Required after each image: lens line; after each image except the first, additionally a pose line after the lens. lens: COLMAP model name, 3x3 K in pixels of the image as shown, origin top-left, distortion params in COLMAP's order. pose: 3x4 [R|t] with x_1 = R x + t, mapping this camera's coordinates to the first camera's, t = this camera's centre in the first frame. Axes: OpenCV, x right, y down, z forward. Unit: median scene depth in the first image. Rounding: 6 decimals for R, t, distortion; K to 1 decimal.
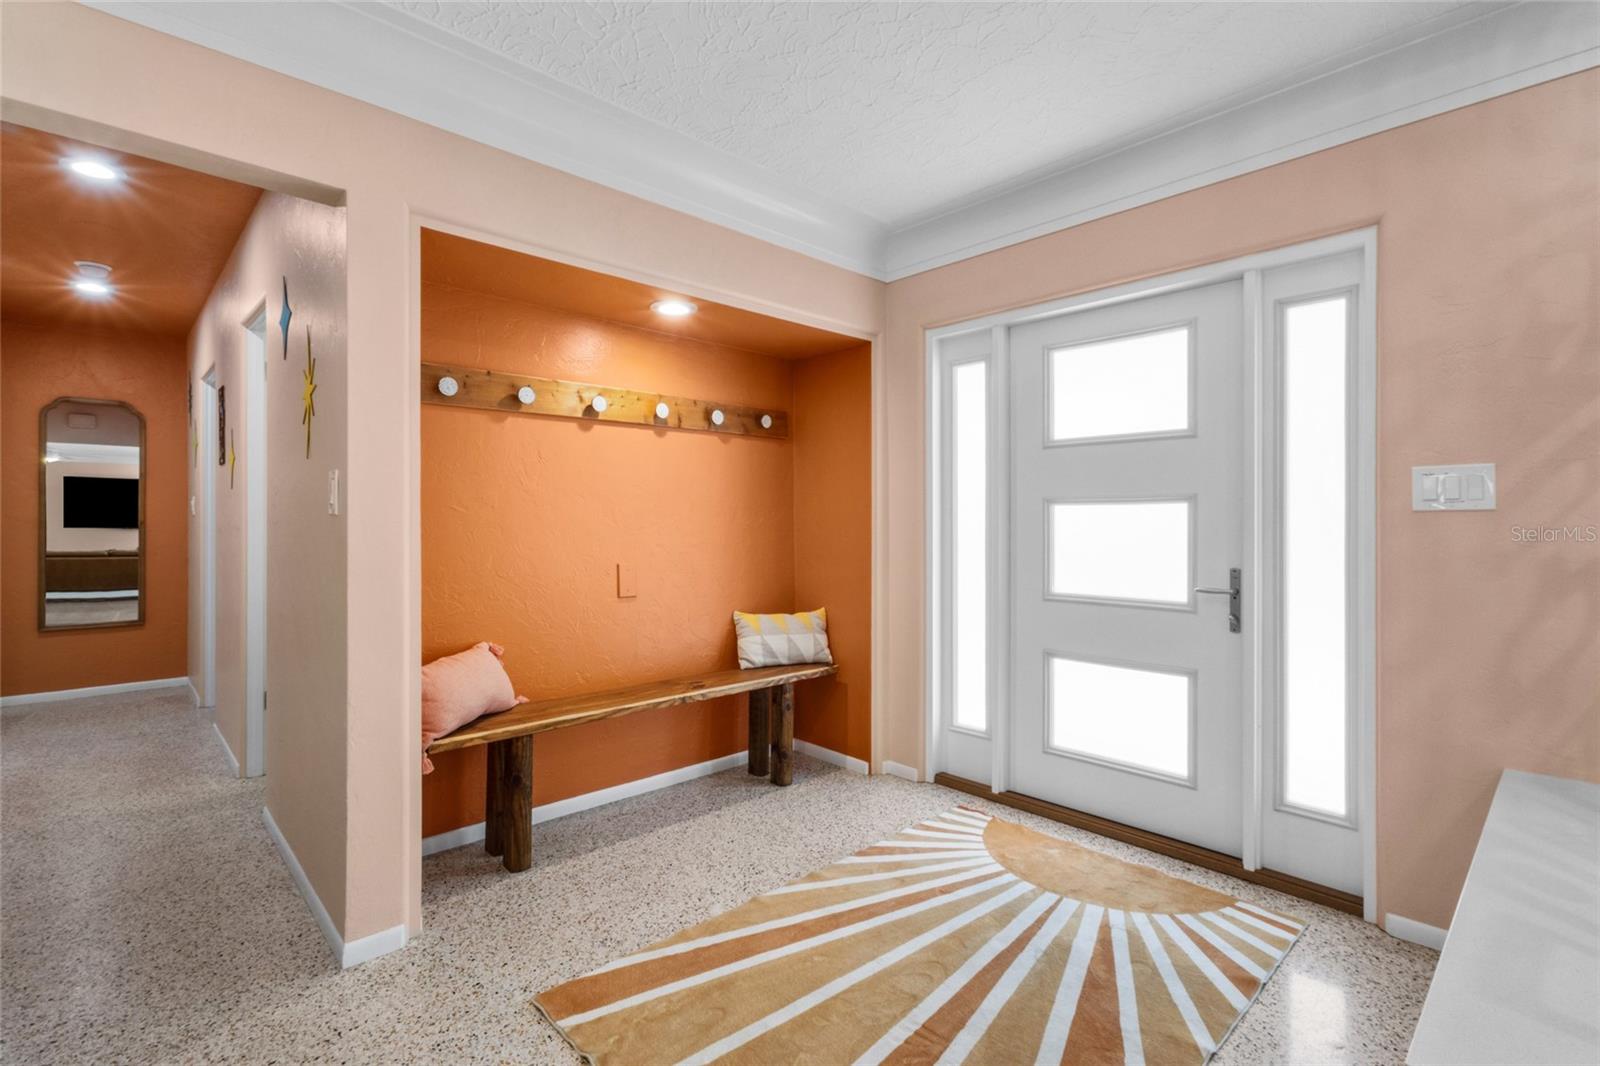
lens RADIAL K [[734.8, 0, 801.9], [0, 734.8, 533.5], [0, 0, 1]] dist [0.005014, 0.002330]
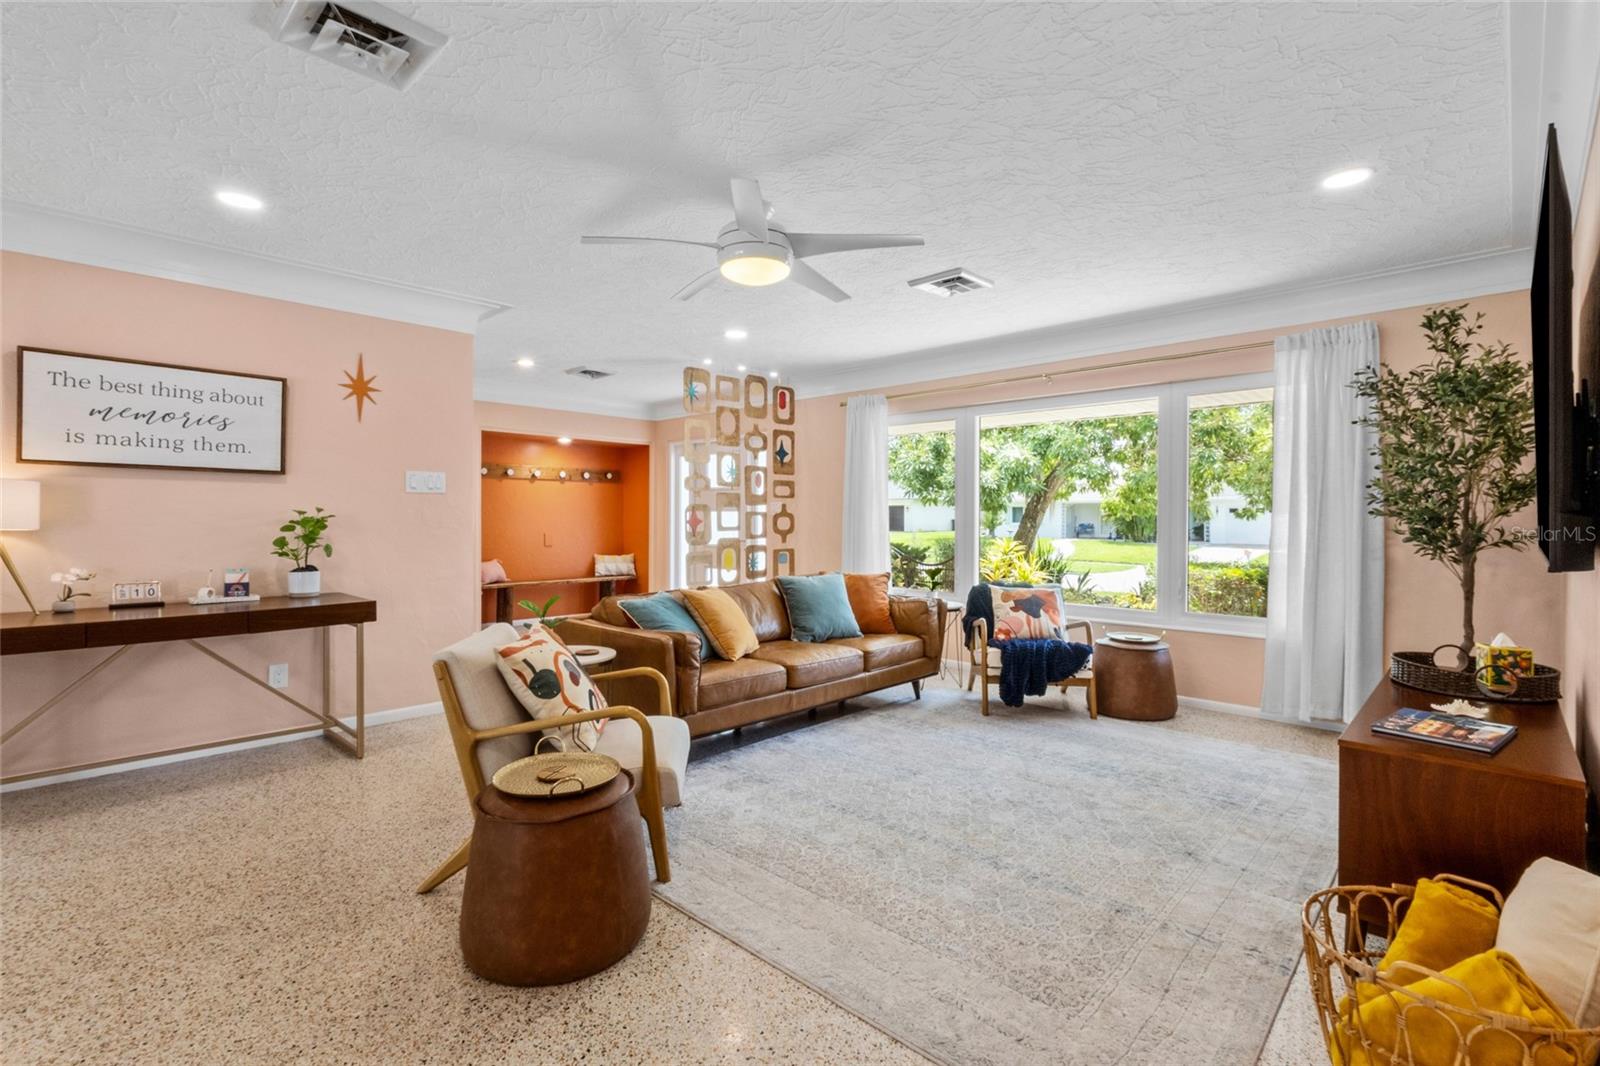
lens RADIAL K [[734.8, 0, 798.2], [0, 734.8, 525.1], [0, 0, 1]] dist [0.005014, 0.002330]
pose [[0.999235, -0.000239, 0.039111, 0.515231], [0.000807, 0.999894, -0.014516, 0.048974], [-0.039103, 0.014537, 0.999129, -1.551943]]
